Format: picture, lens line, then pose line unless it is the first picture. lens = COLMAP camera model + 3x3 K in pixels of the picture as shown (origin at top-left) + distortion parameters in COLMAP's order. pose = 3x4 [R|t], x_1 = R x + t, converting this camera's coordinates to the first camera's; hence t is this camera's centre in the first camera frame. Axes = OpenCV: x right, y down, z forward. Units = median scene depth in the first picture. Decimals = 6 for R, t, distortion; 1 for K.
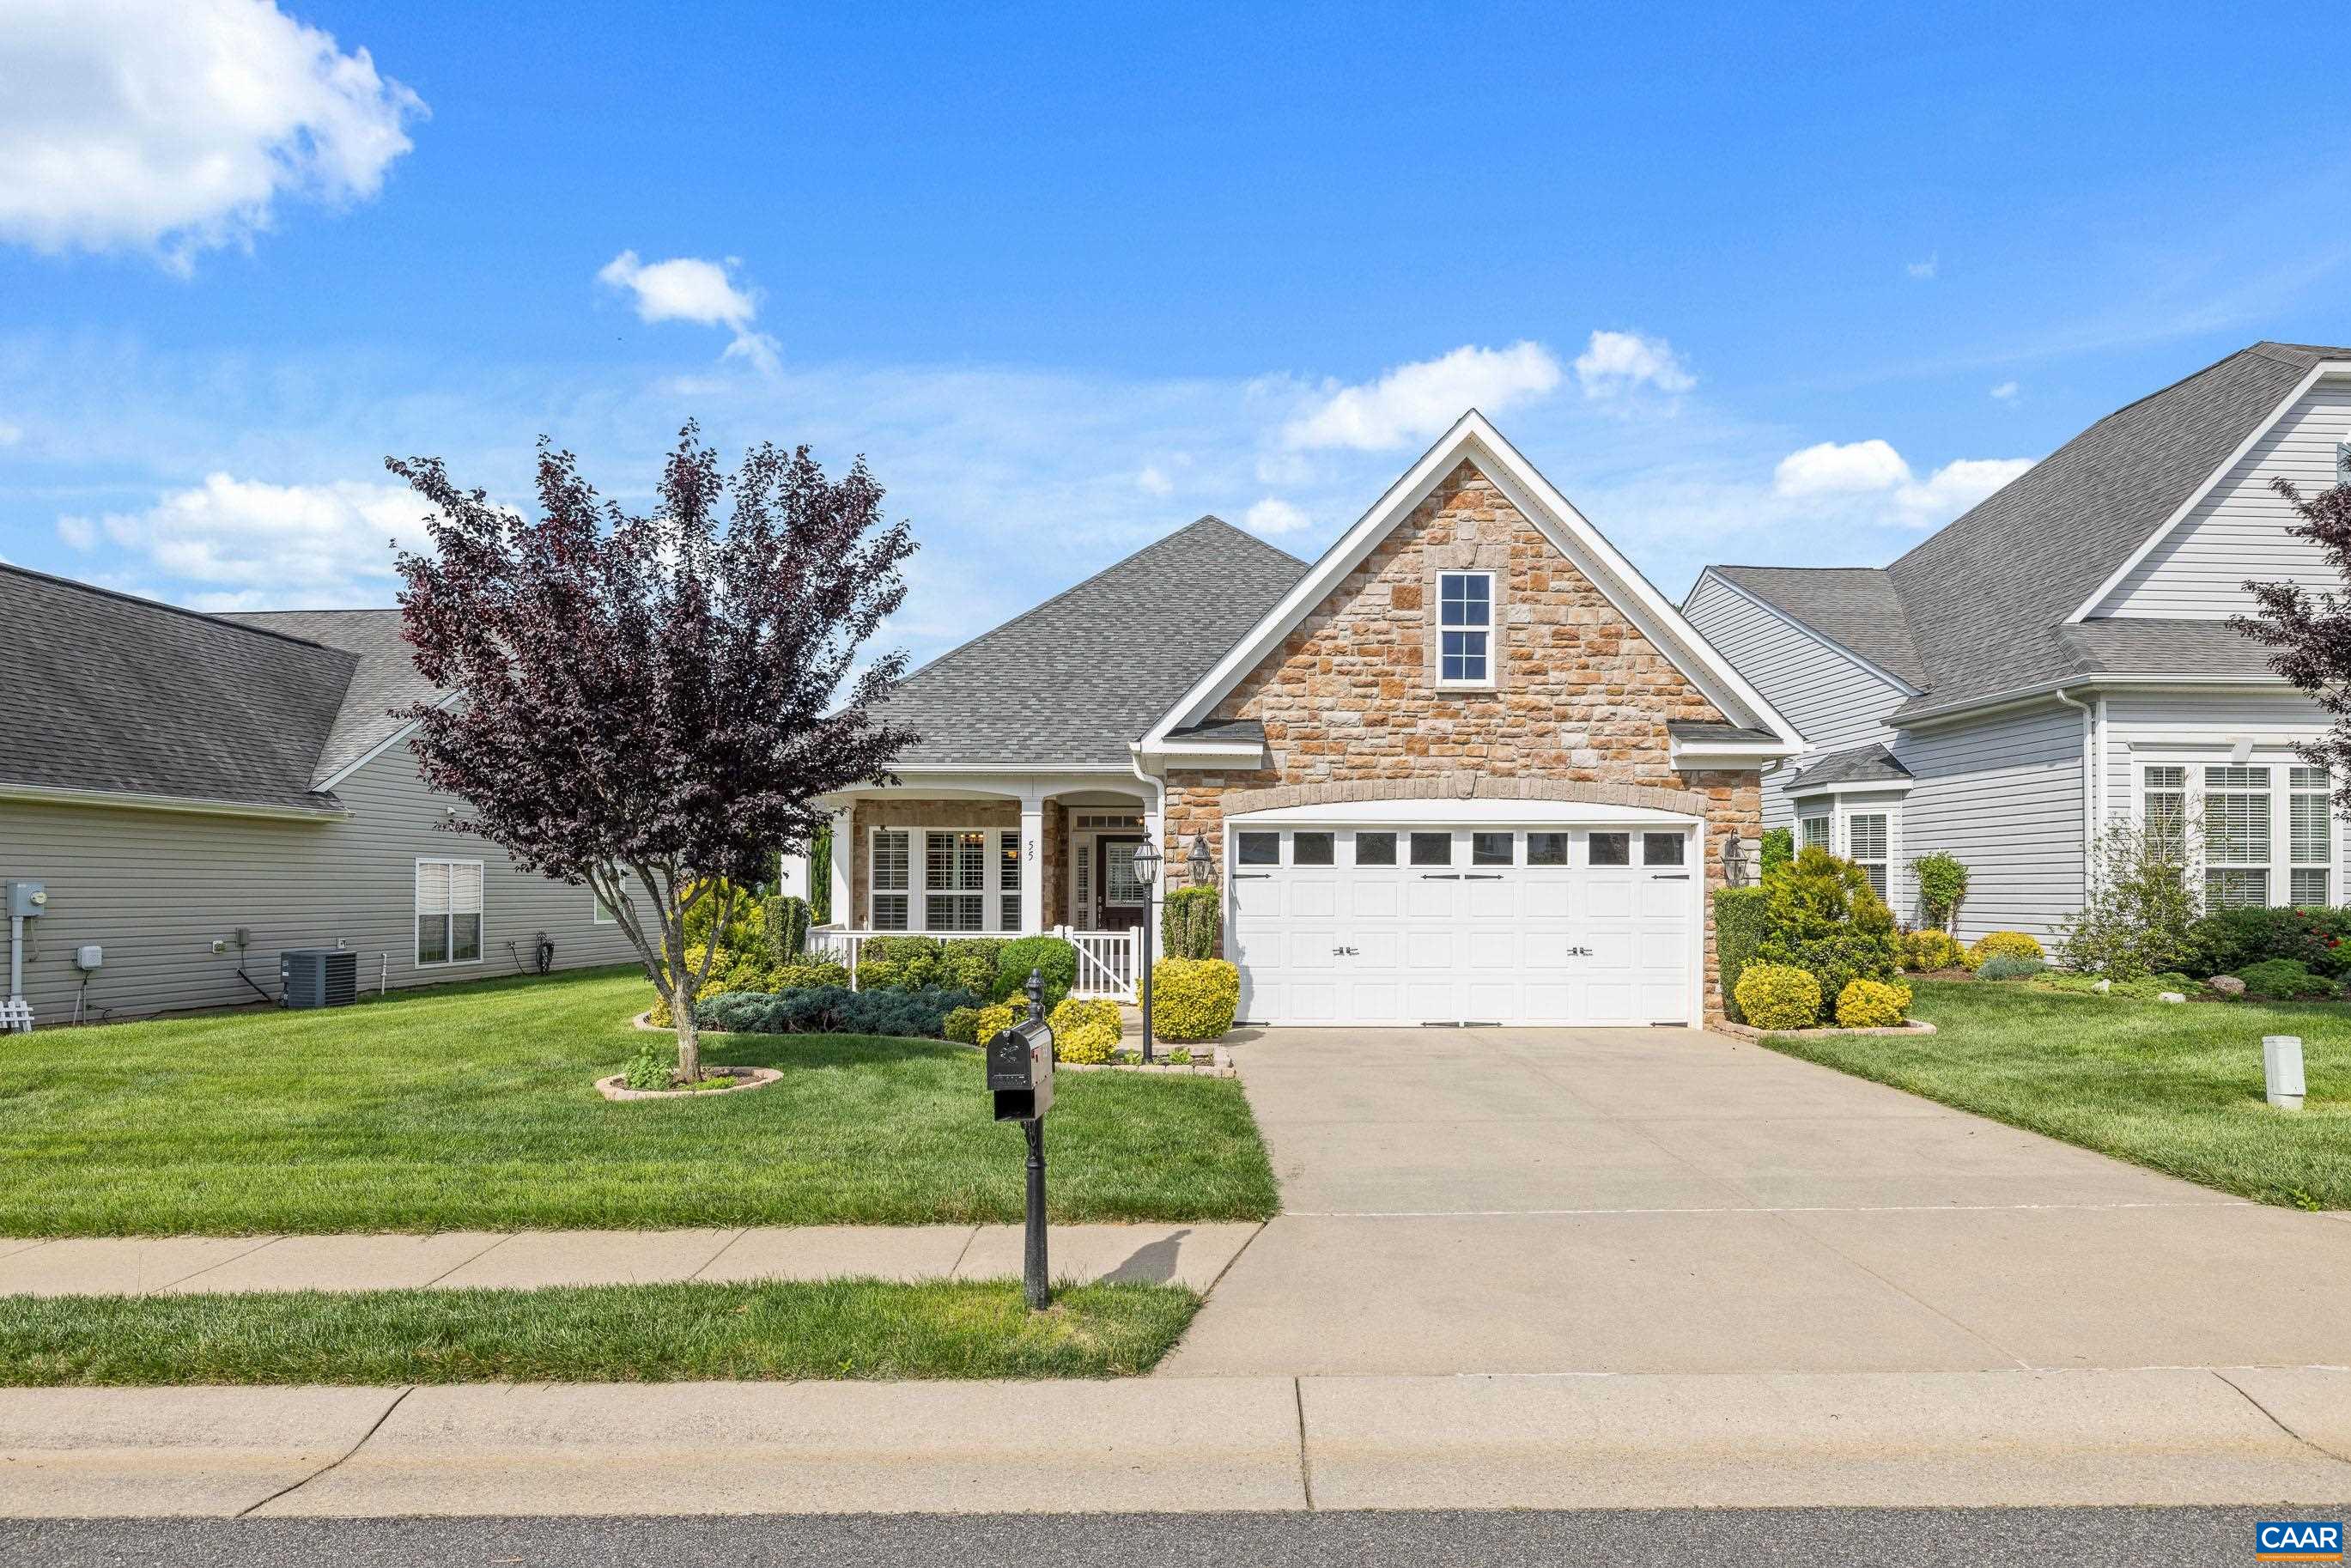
lens RADIAL K [[1310.9, 0, 1182.1], [0, 1310.9, 657.7], [0, 0, 1]] dist [-0.001322, 0.000715]
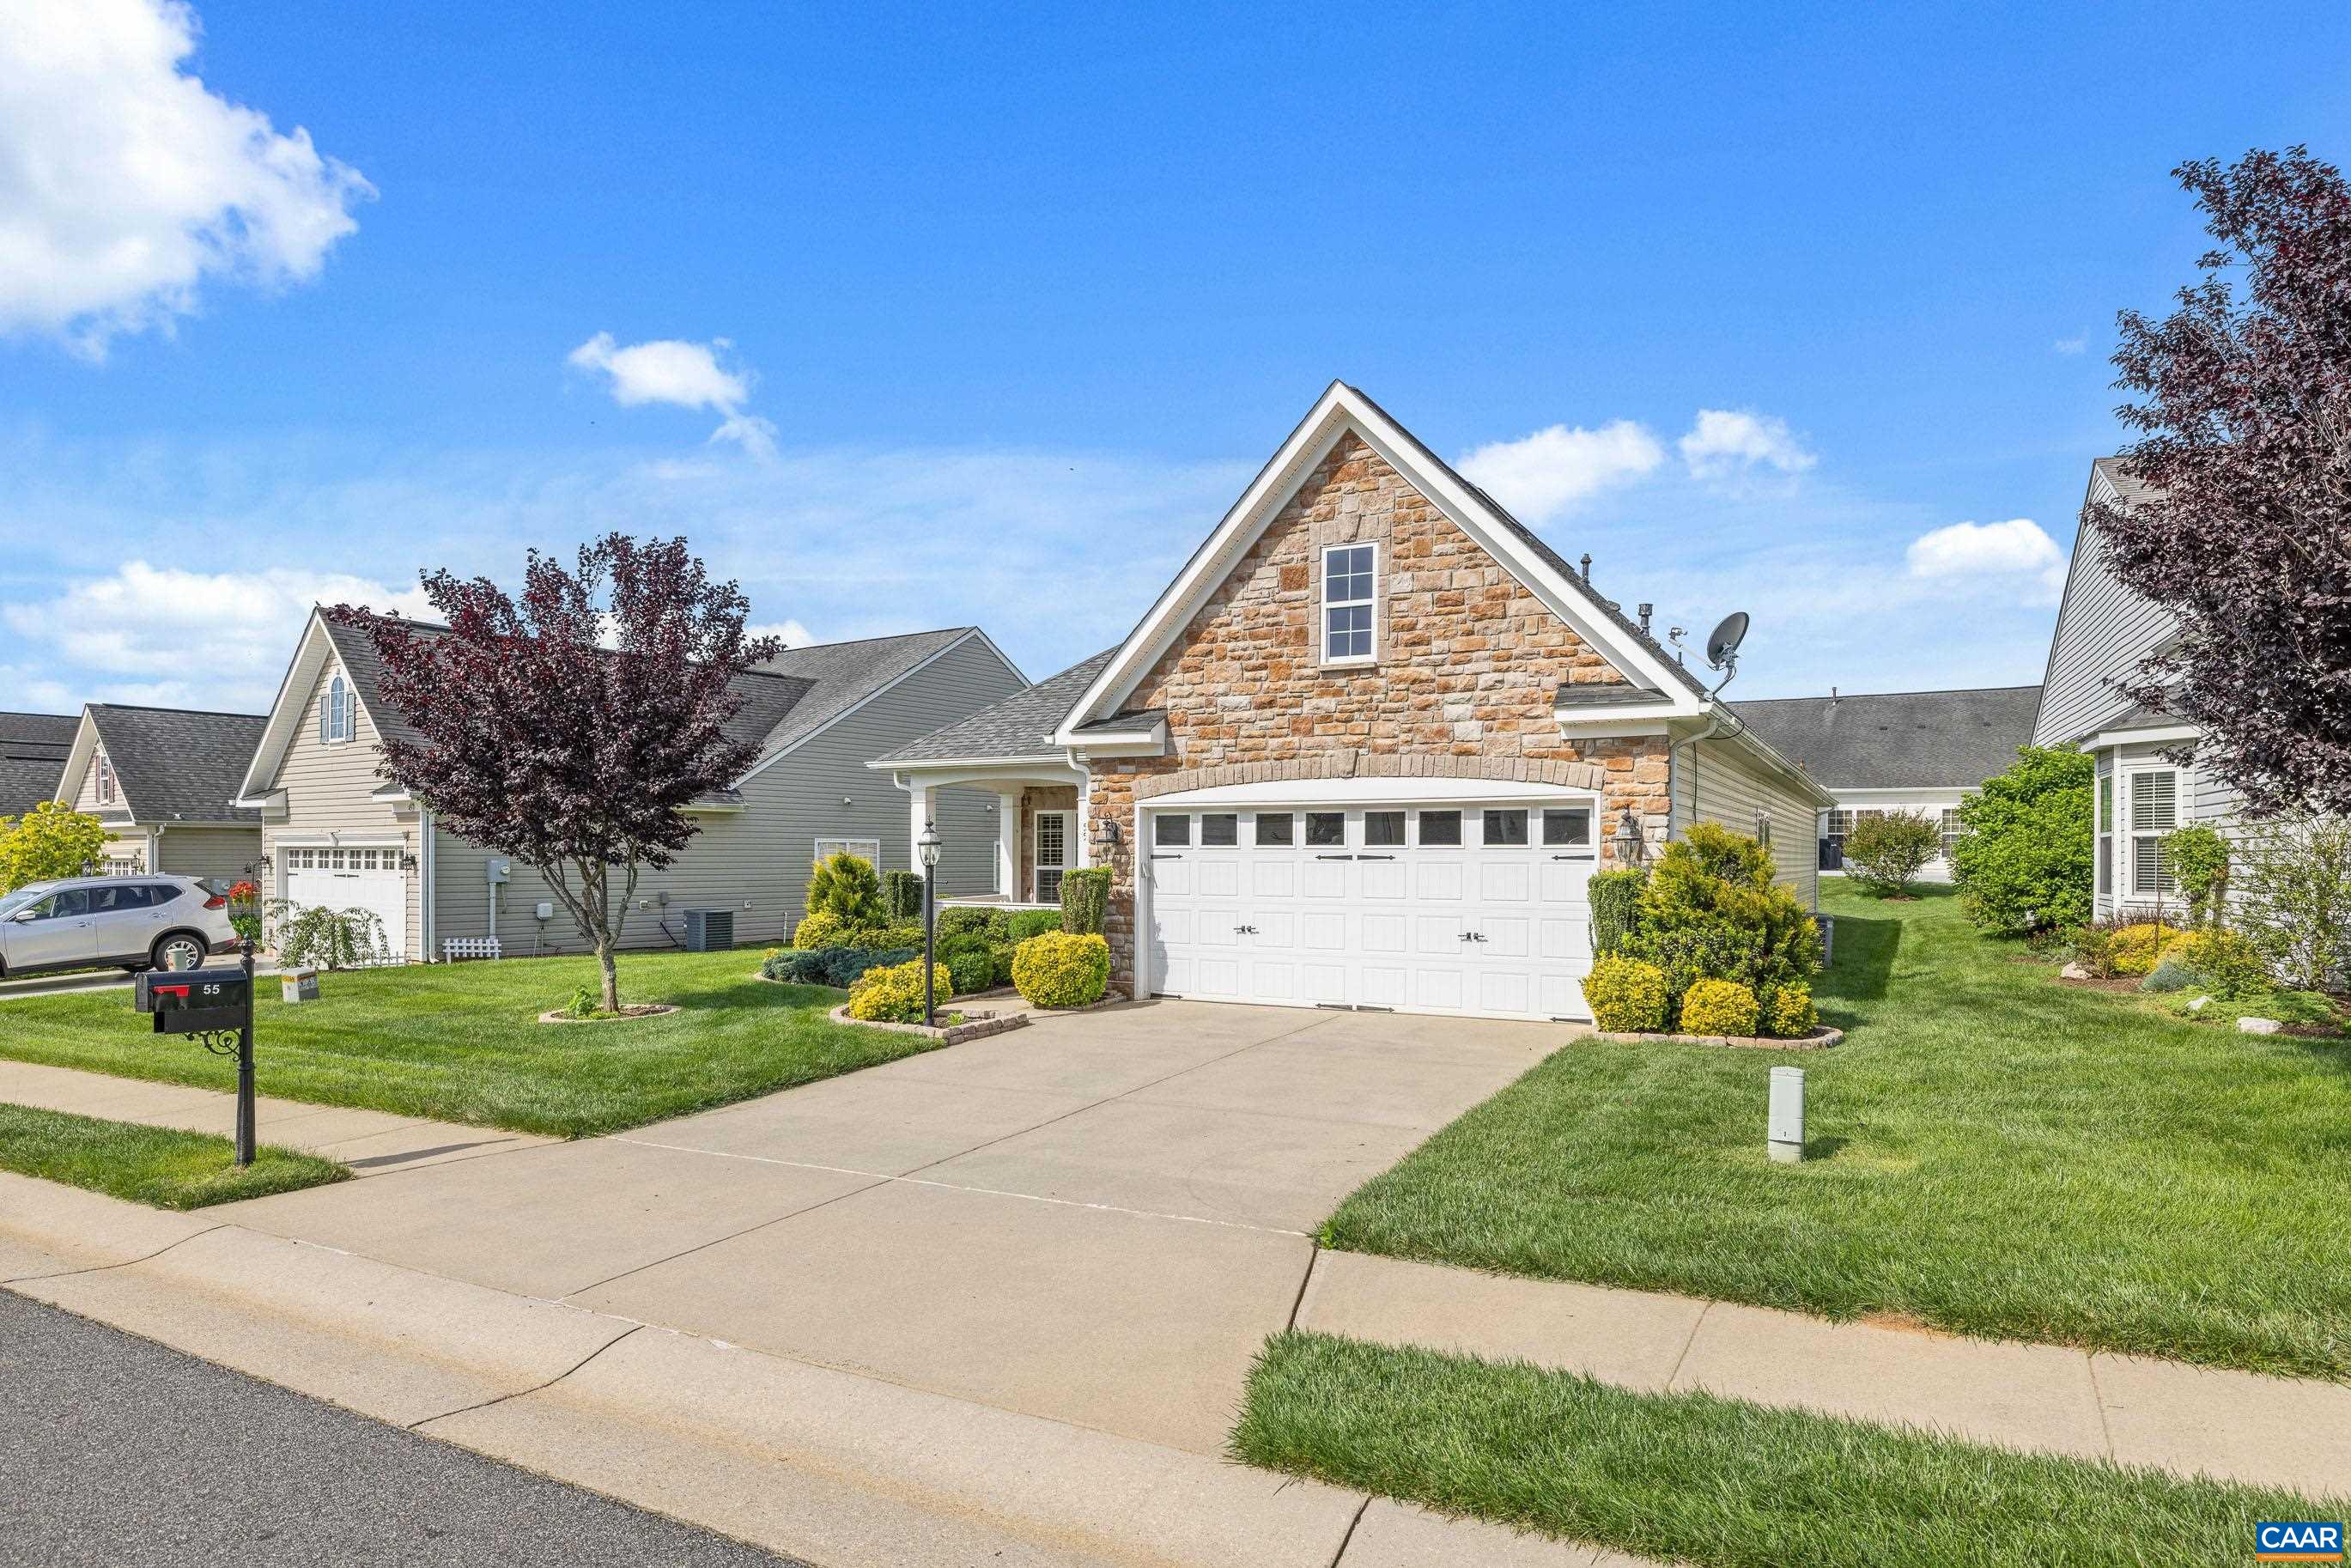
lens RADIAL K [[1295.3, 0, 1173.2], [0, 1295.3, 631.7], [0, 0, 1]] dist [0.001011, -0.000488]
pose [[0.876403, -0.081774, -0.474584, 0.563453], [0.082791, 0.996390, -0.018797, 0.006016], [0.474408, -0.022818, 0.880009, 0.086103]]
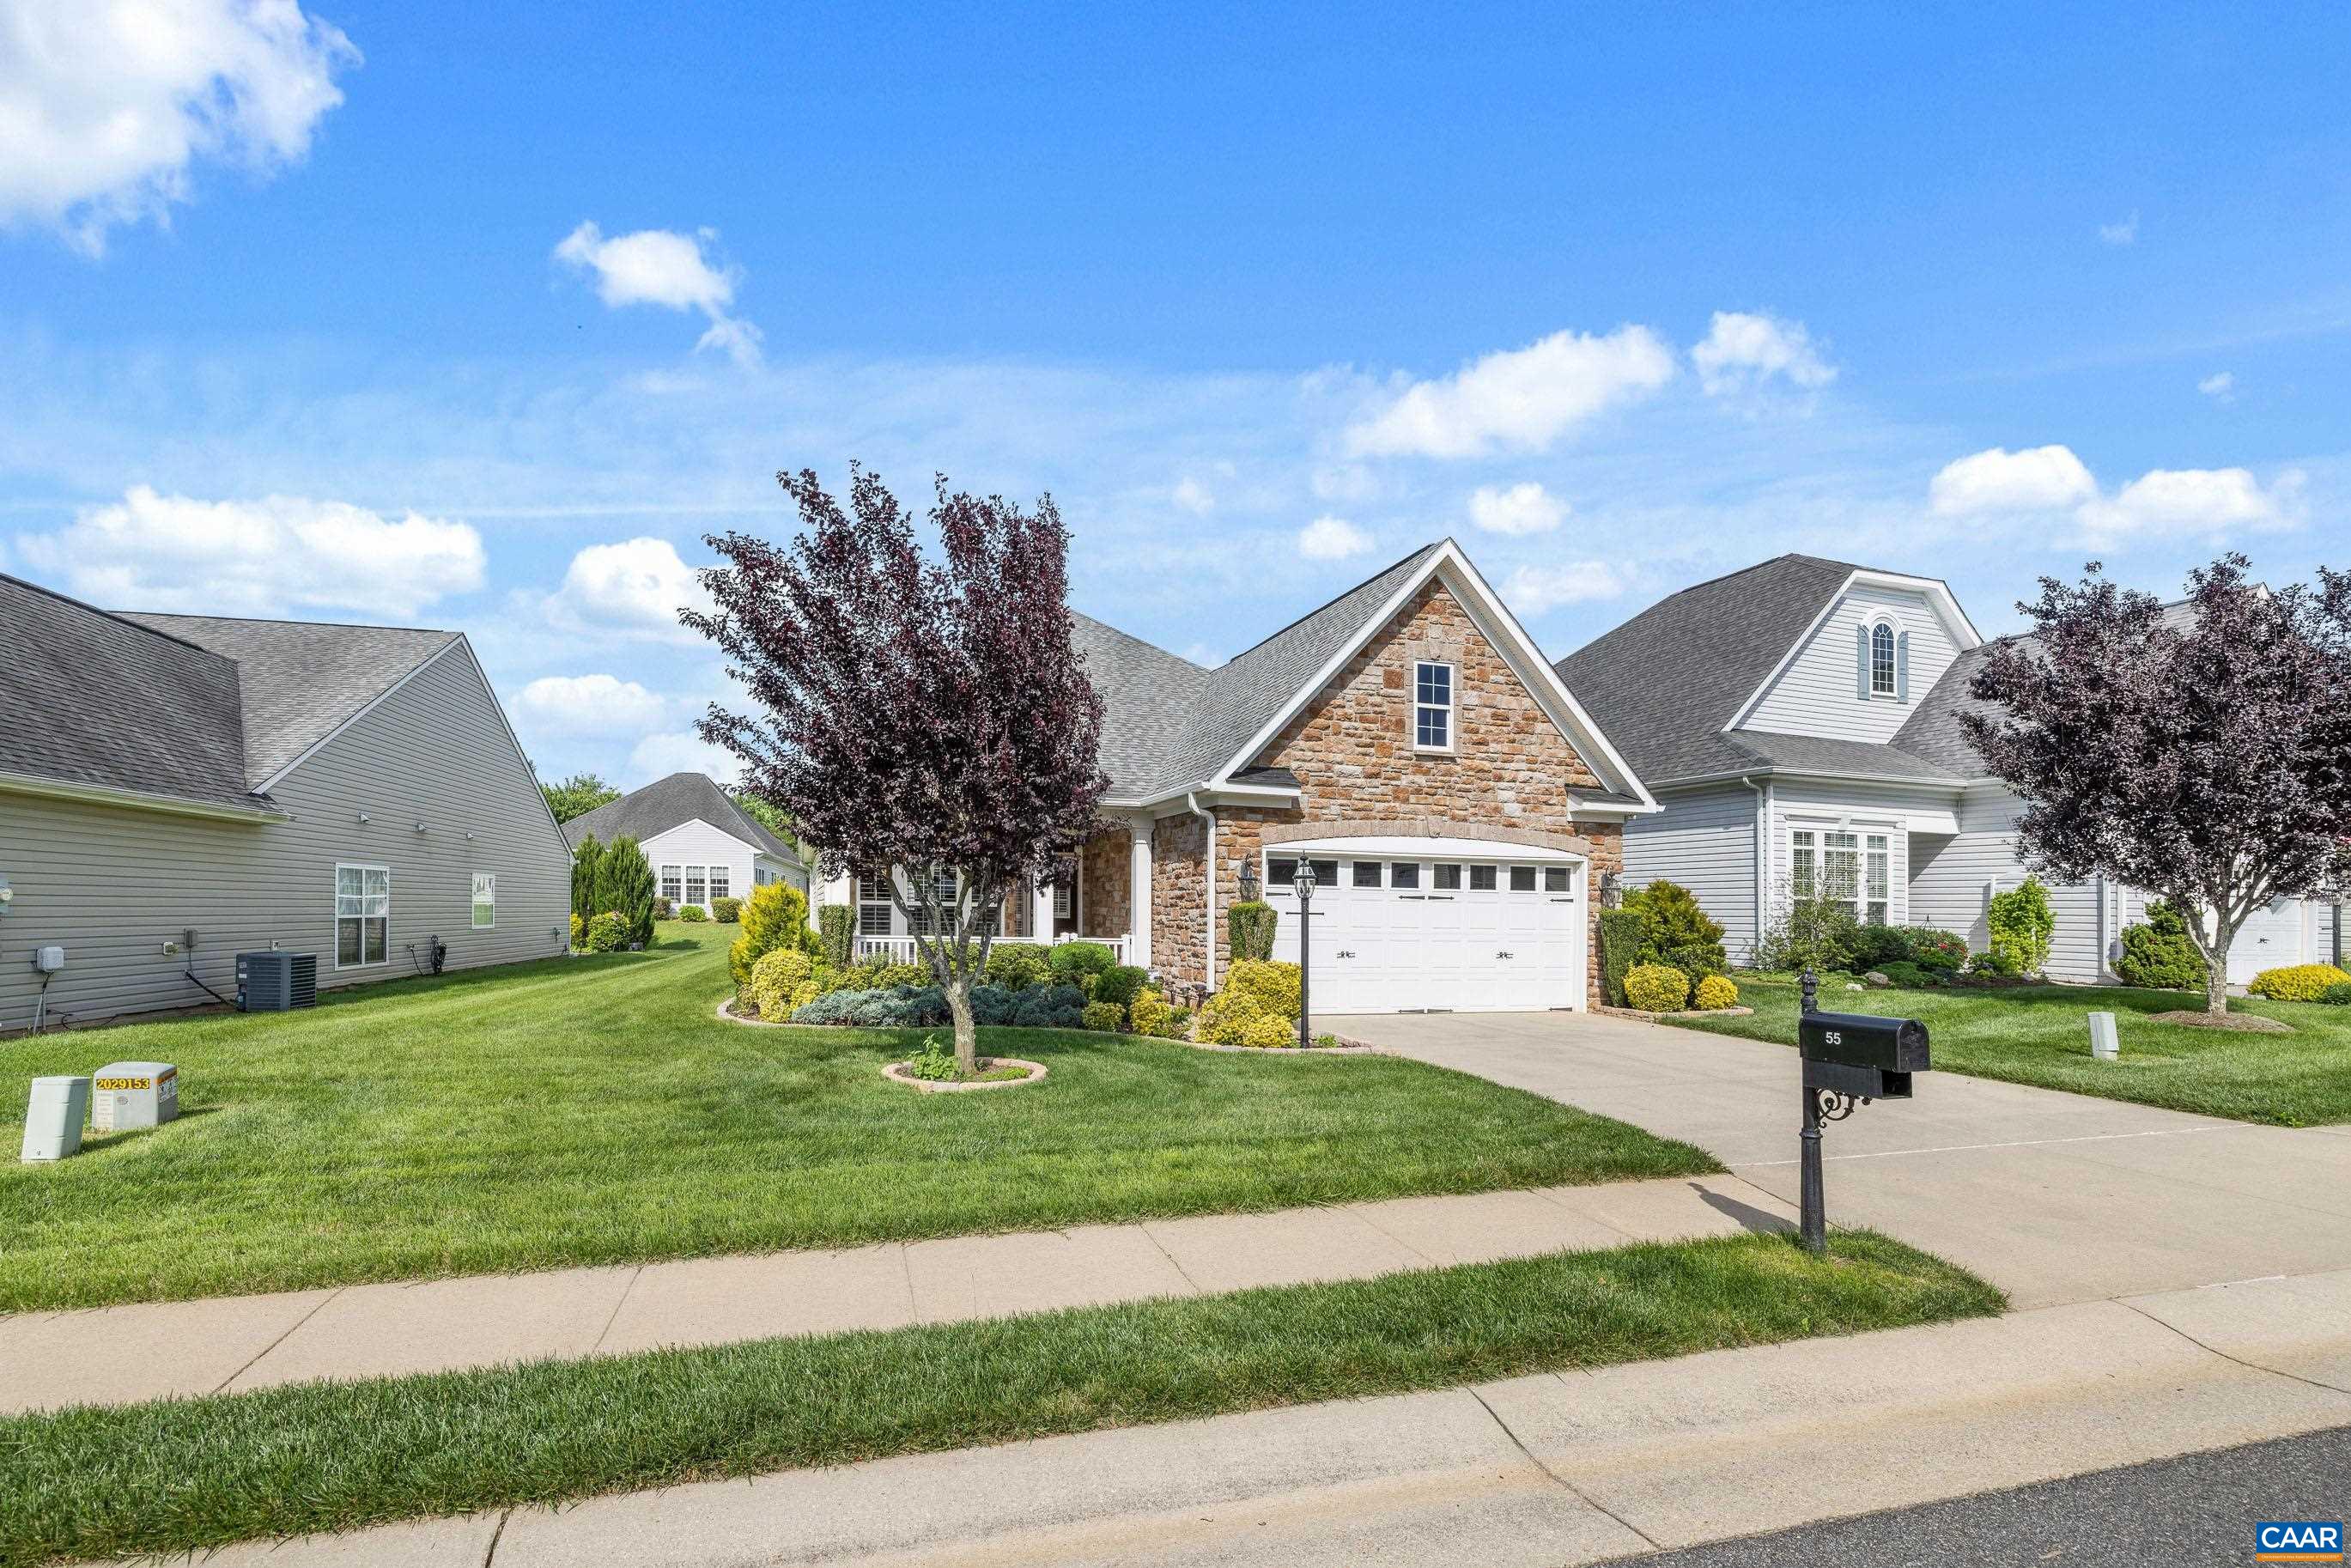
lens RADIAL K [[1023.0, 0, 1116.9], [0, 1023.0, 734.0], [0, 0, 1]] dist [0.000317, 0.000161]
pose [[0.961322, 0.060216, 0.268765, -0.358984], [-0.062009, 0.998074, -0.001822, 0.026447], [-0.268357, -0.014914, 0.963204, 0.109802]]
